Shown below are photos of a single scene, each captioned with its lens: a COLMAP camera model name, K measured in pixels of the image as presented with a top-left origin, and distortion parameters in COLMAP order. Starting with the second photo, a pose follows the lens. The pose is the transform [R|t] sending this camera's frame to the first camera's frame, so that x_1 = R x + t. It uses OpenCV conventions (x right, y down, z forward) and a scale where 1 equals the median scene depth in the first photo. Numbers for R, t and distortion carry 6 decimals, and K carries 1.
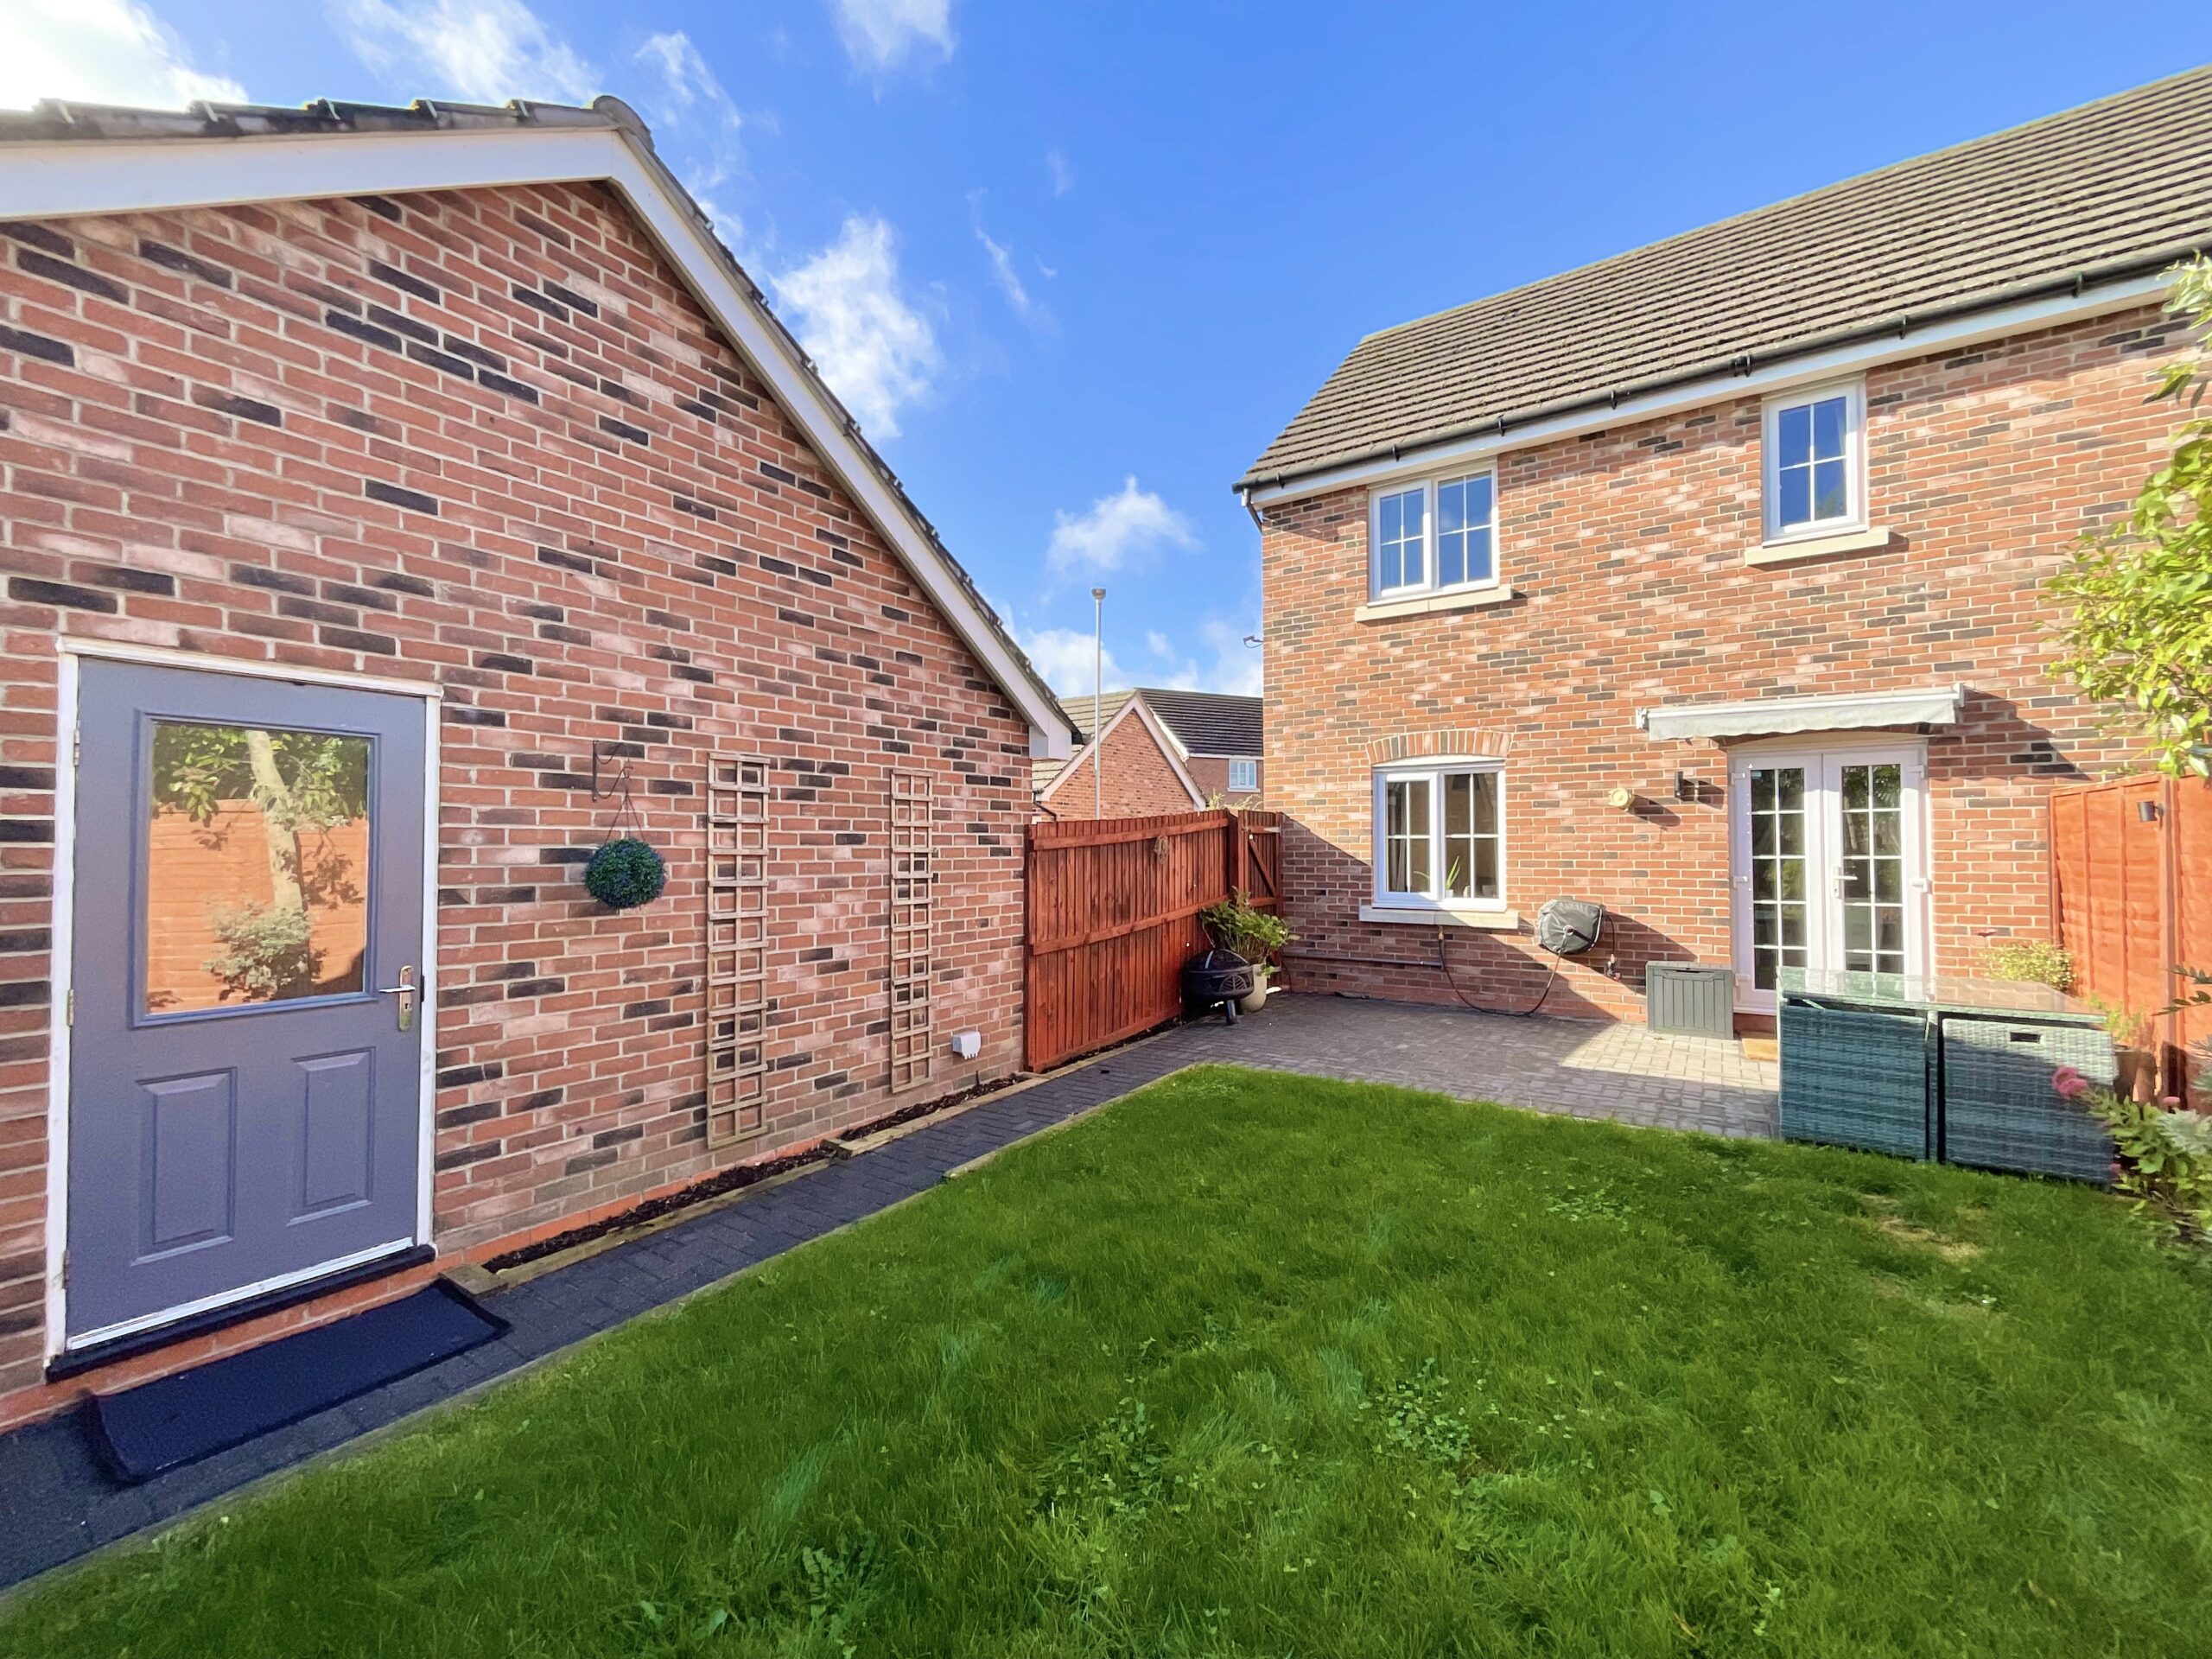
lens RADIAL K [[902.6, 0, 1111.3], [0, 902.6, 831.0], [0, 0, 1]] dist [-0.000698, 0.001652]
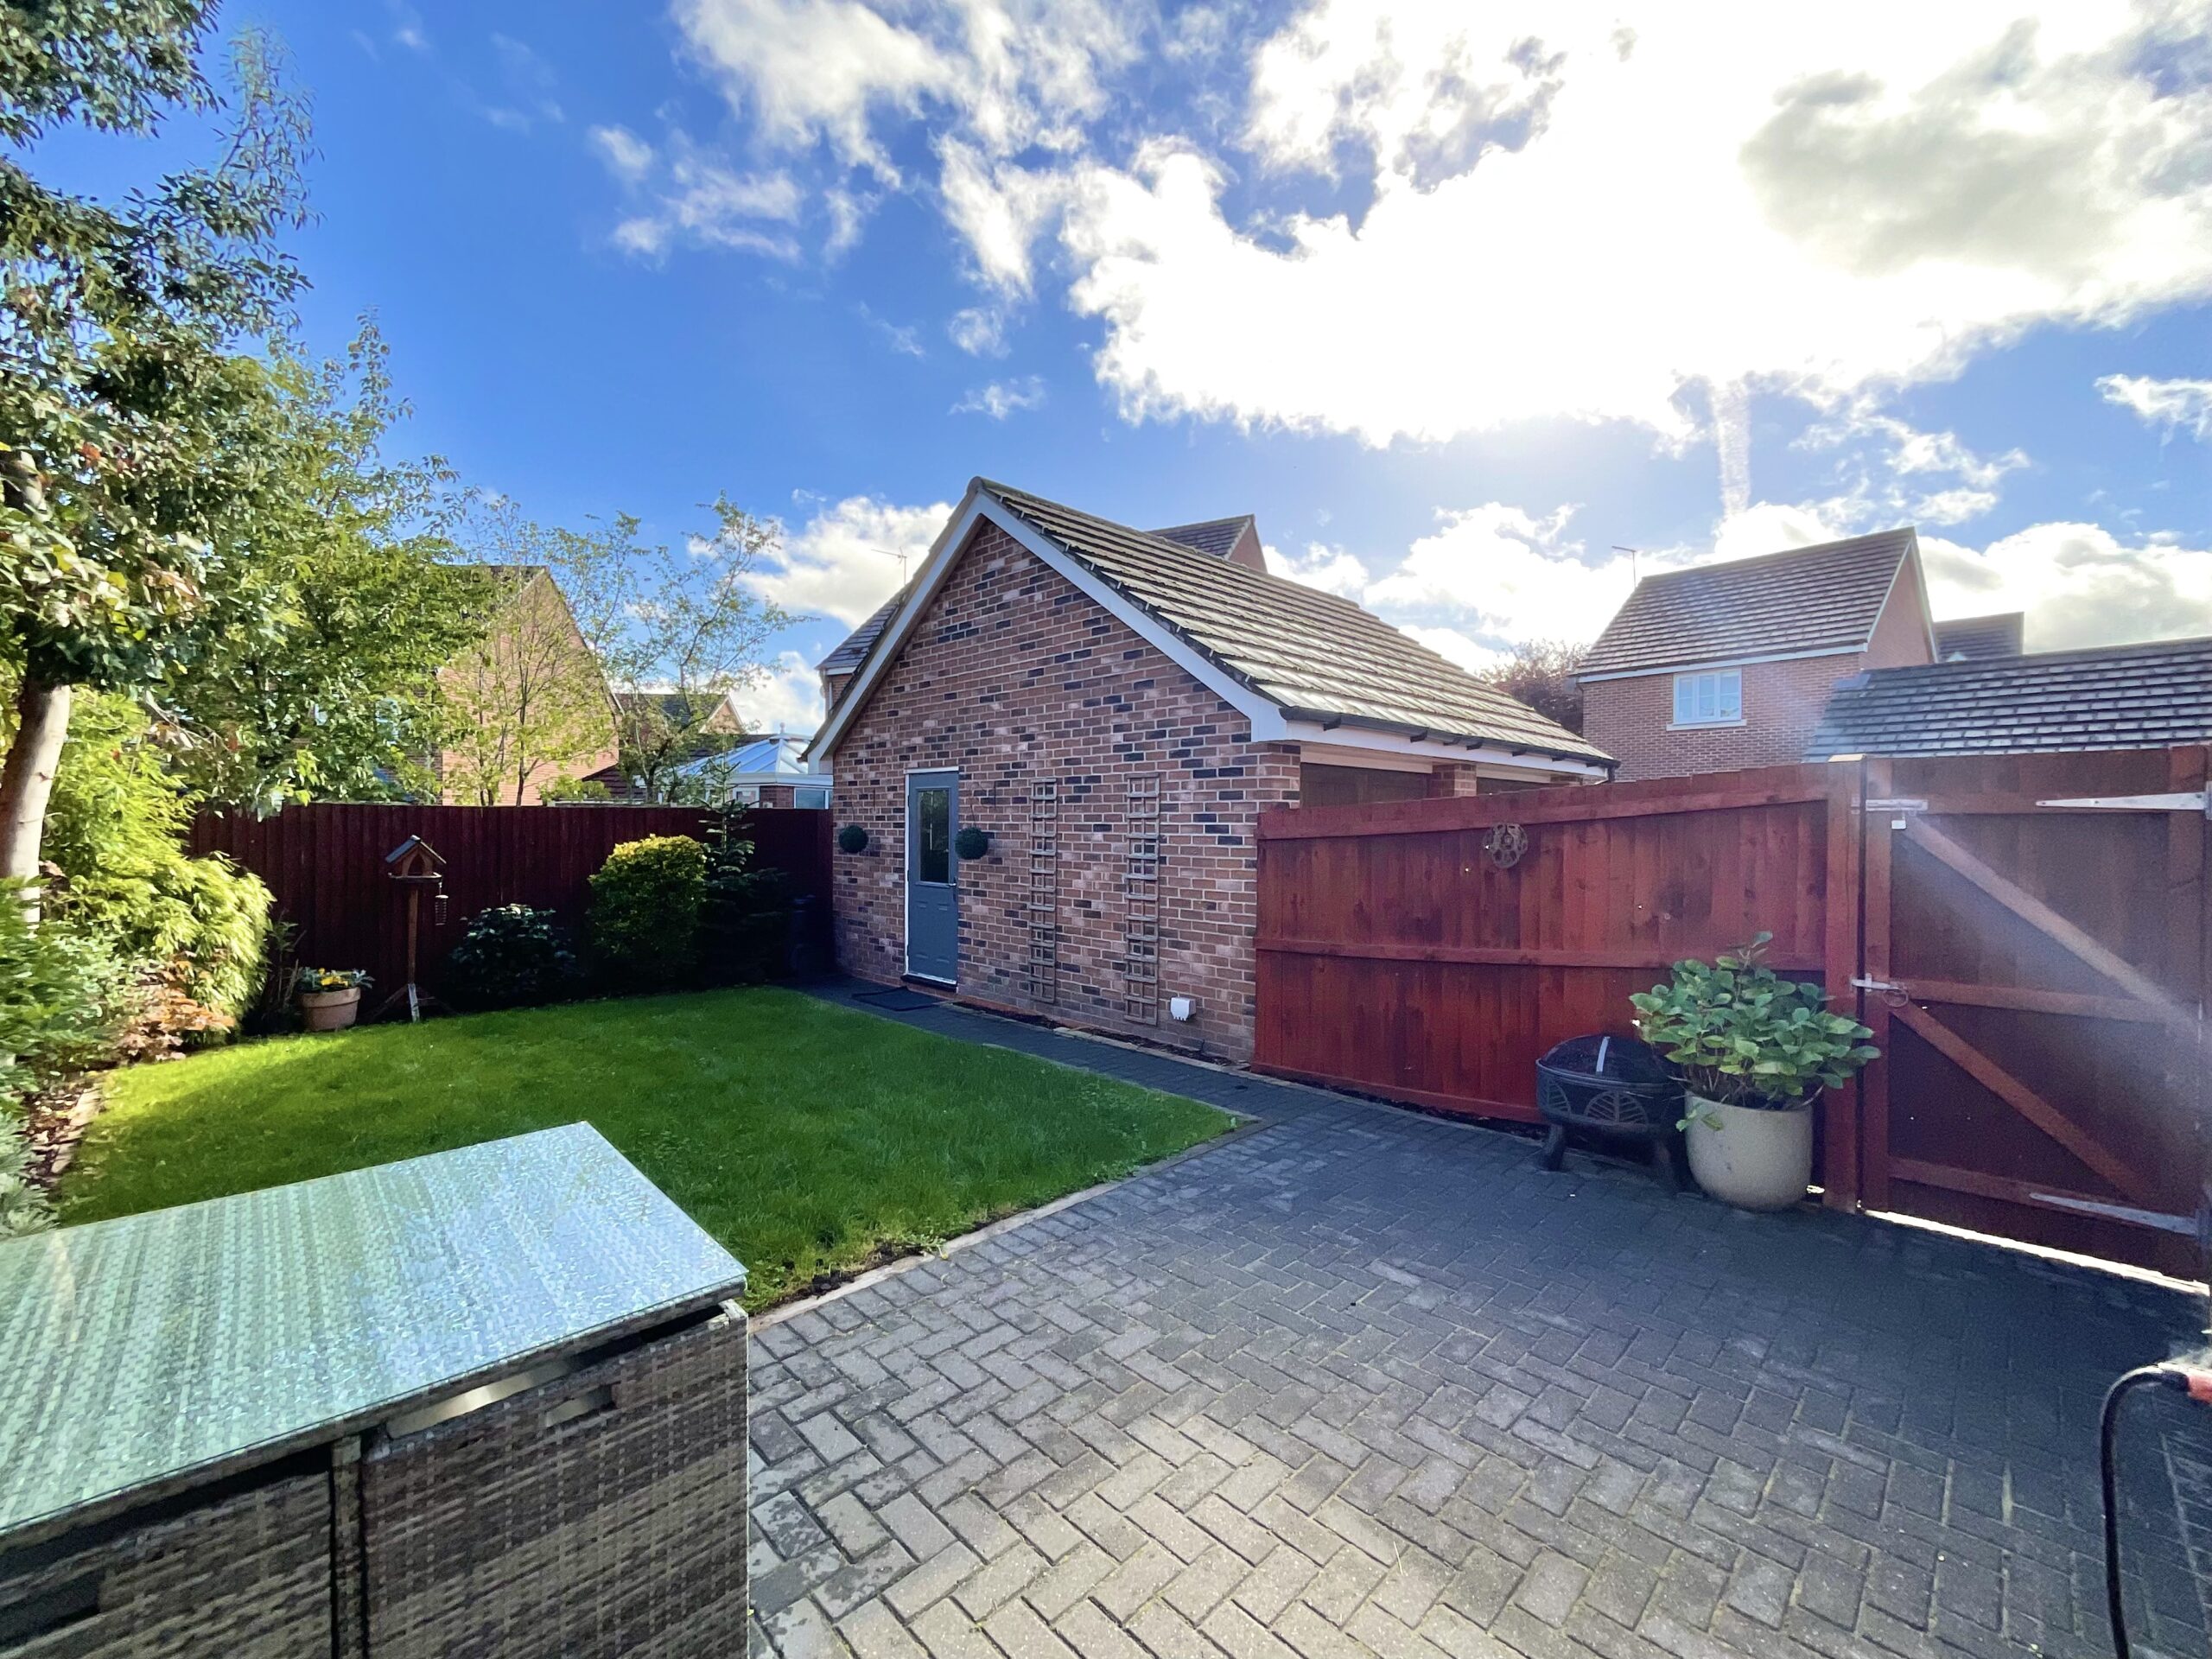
lens RADIAL K [[902.6, 0, 1110.7], [0, 902.6, 825.2], [0, 0, 1]] dist [-0.000698, 0.001652]
pose [[-0.197645, 0.007795, -0.980243, 0.786546], [0.016174, 0.999858, 0.004690, -0.000953], [0.980140, -0.014927, -0.197743, 0.921380]]
